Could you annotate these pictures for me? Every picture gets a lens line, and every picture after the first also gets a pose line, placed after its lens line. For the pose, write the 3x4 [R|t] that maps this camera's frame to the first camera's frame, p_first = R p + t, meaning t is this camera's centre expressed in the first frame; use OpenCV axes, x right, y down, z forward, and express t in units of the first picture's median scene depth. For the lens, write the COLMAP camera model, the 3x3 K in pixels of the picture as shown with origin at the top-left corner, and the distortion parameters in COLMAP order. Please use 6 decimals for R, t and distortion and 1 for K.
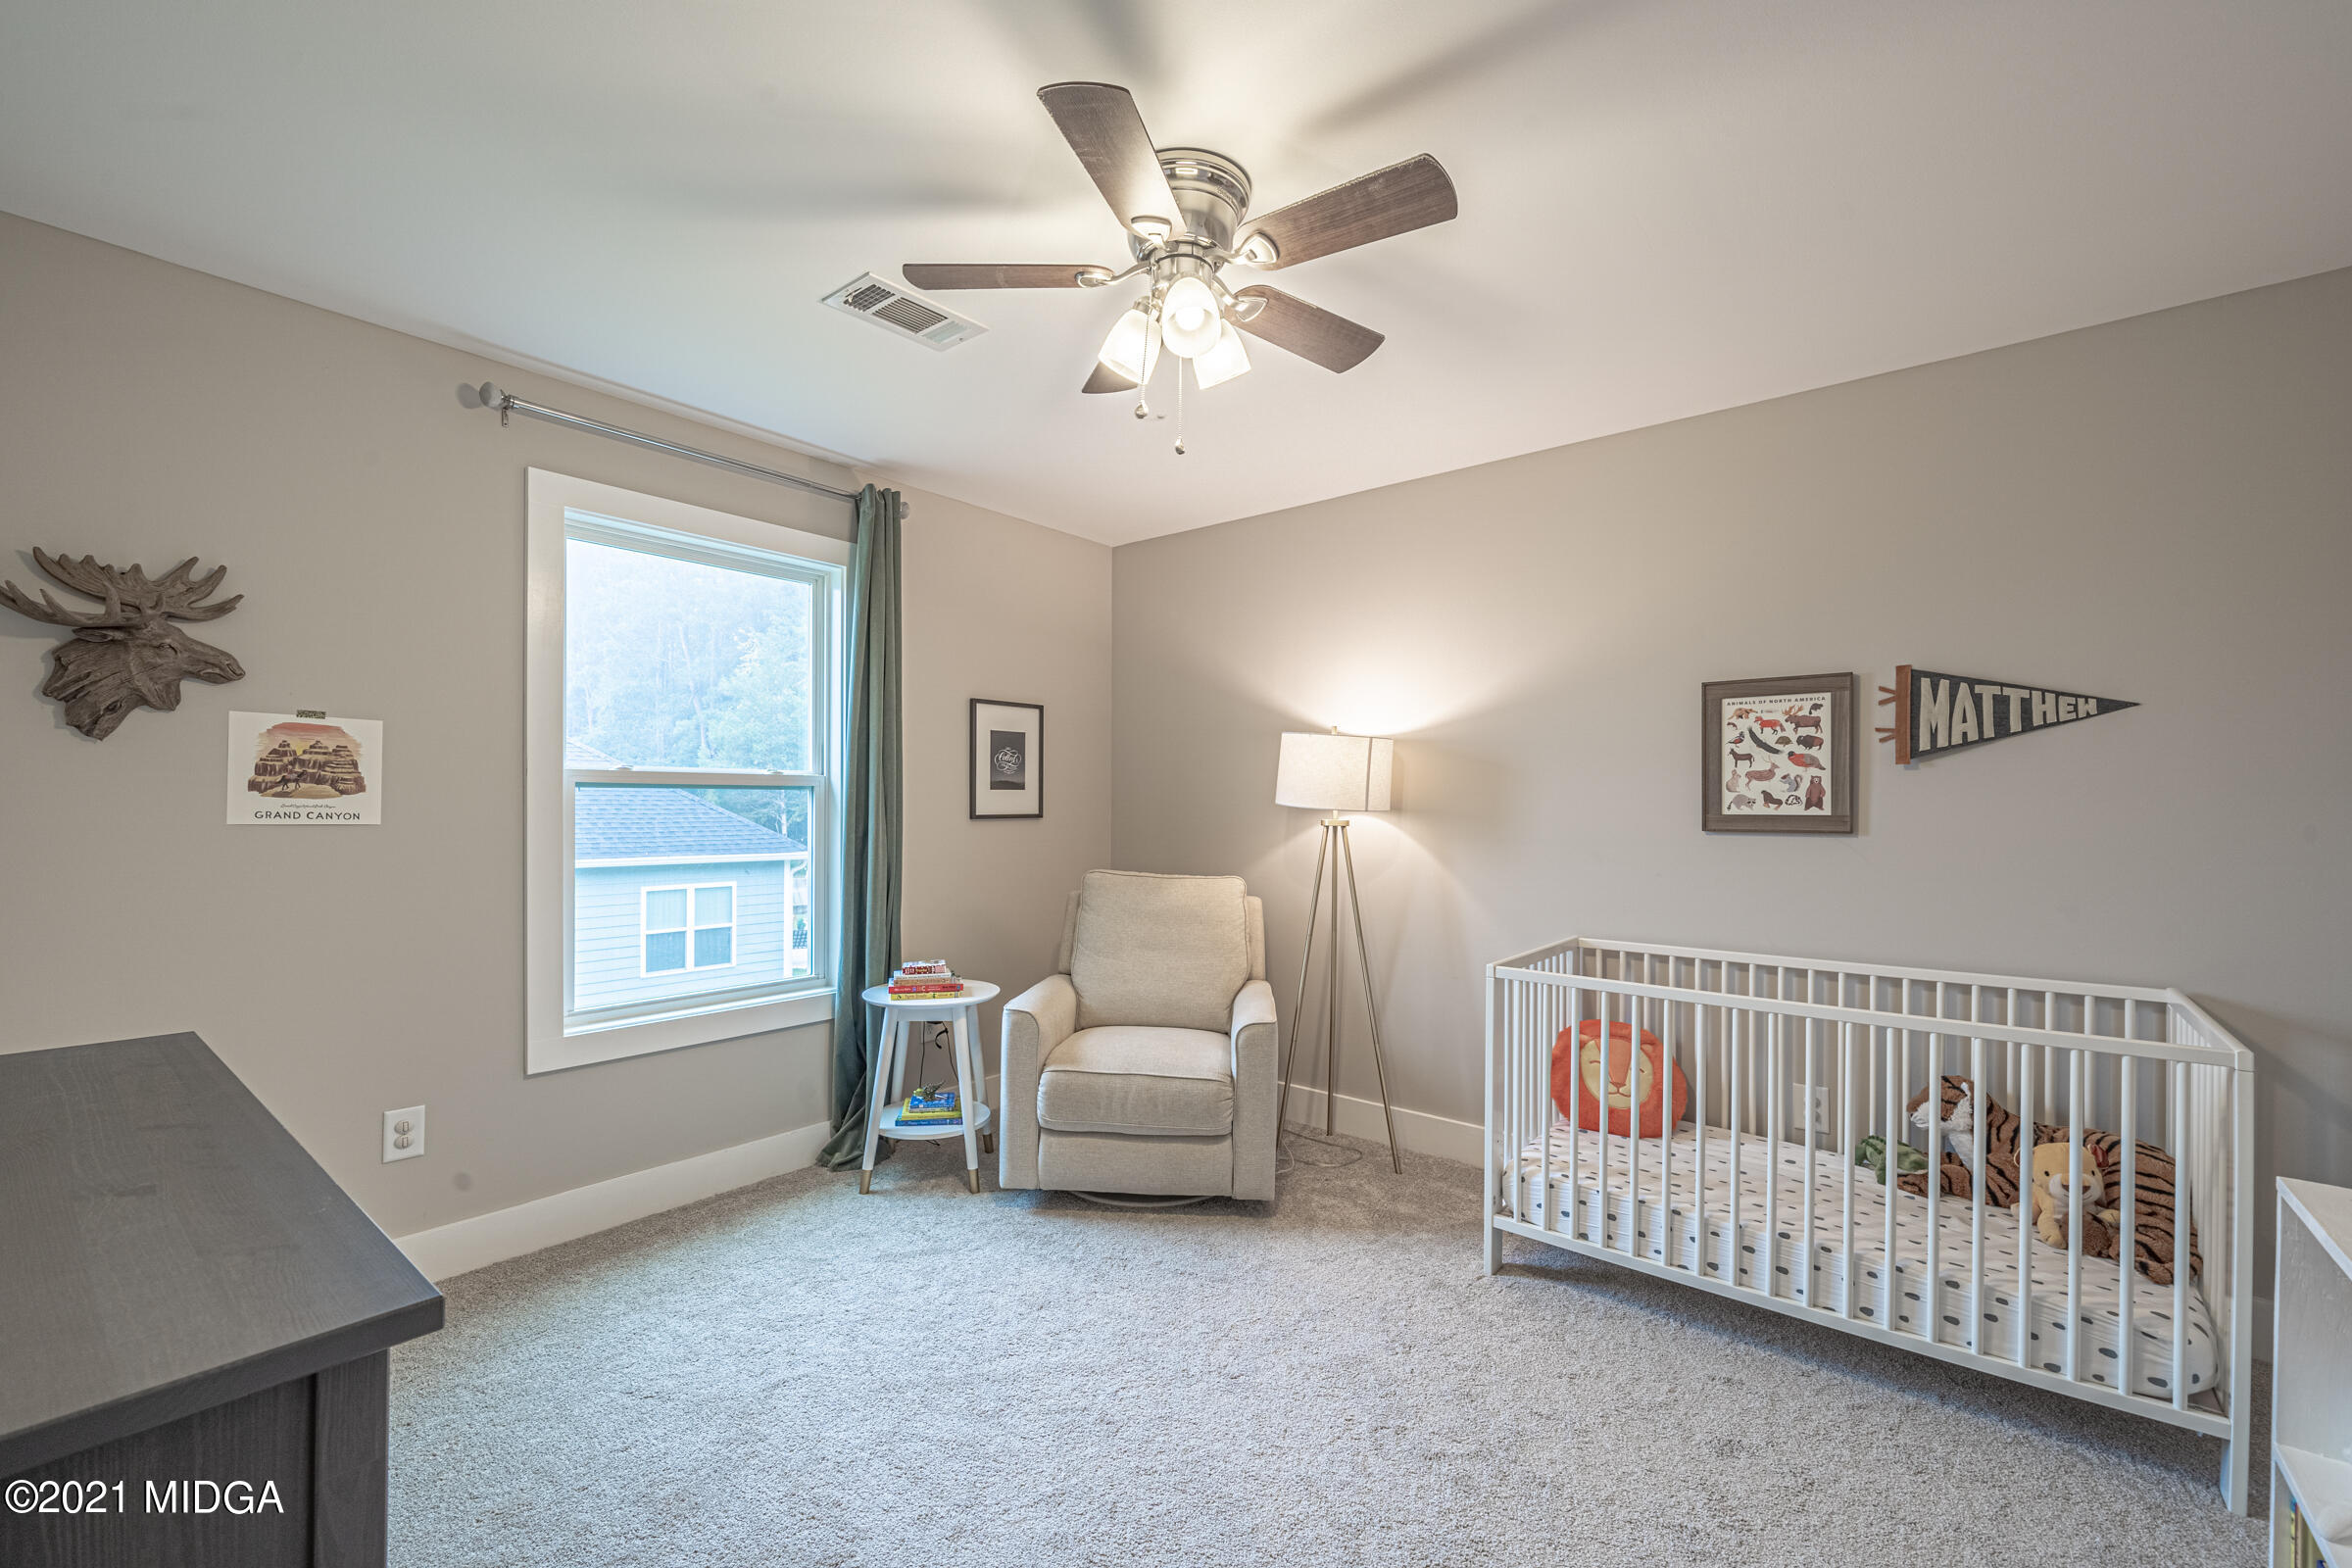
lens RADIAL K [[970.9, 0, 1183.1], [0, 970.9, 794.8], [0, 0, 1]] dist [-0.022432, 0.000494]
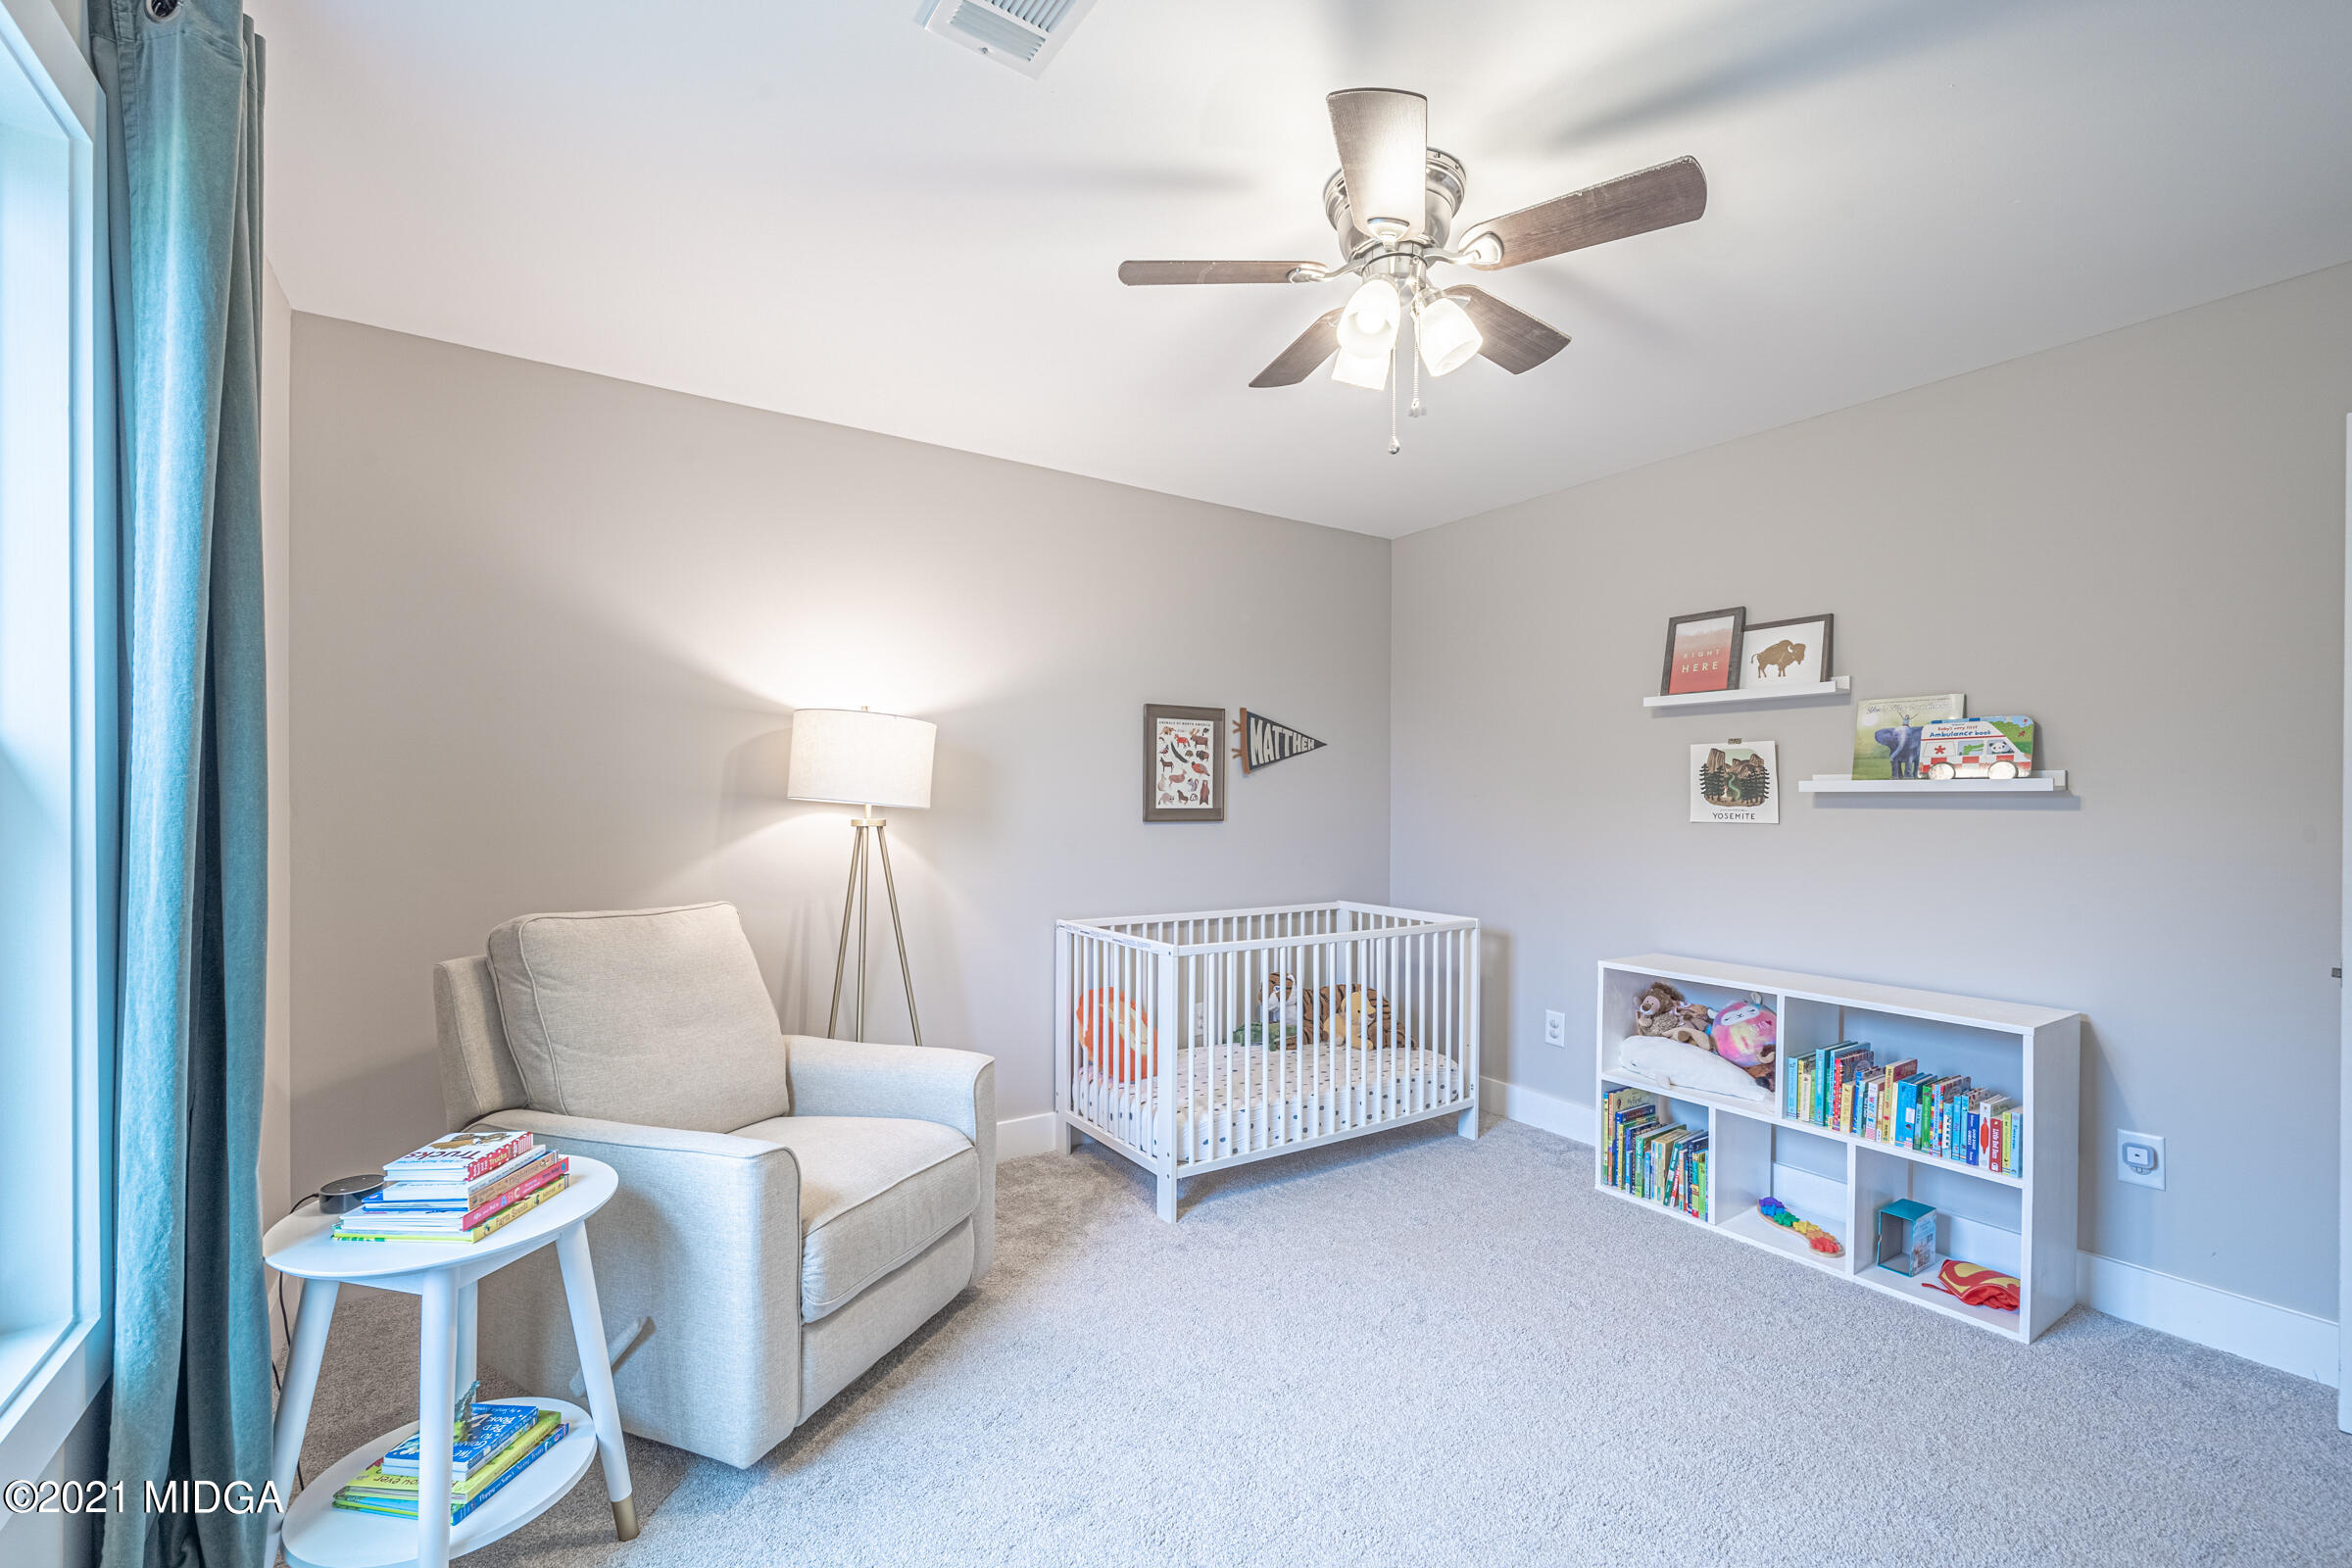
lens RADIAL K [[970.9, 0, 1181.3], [0, 970.9, 799.0], [0, 0, 1]] dist [-0.022432, 0.000494]
pose [[0.286827, -0.000138, 0.957982, -0.692998], [-0.012266, 0.999917, 0.003817, 0.002670], [-0.957904, -0.012845, 0.286802, 0.624982]]
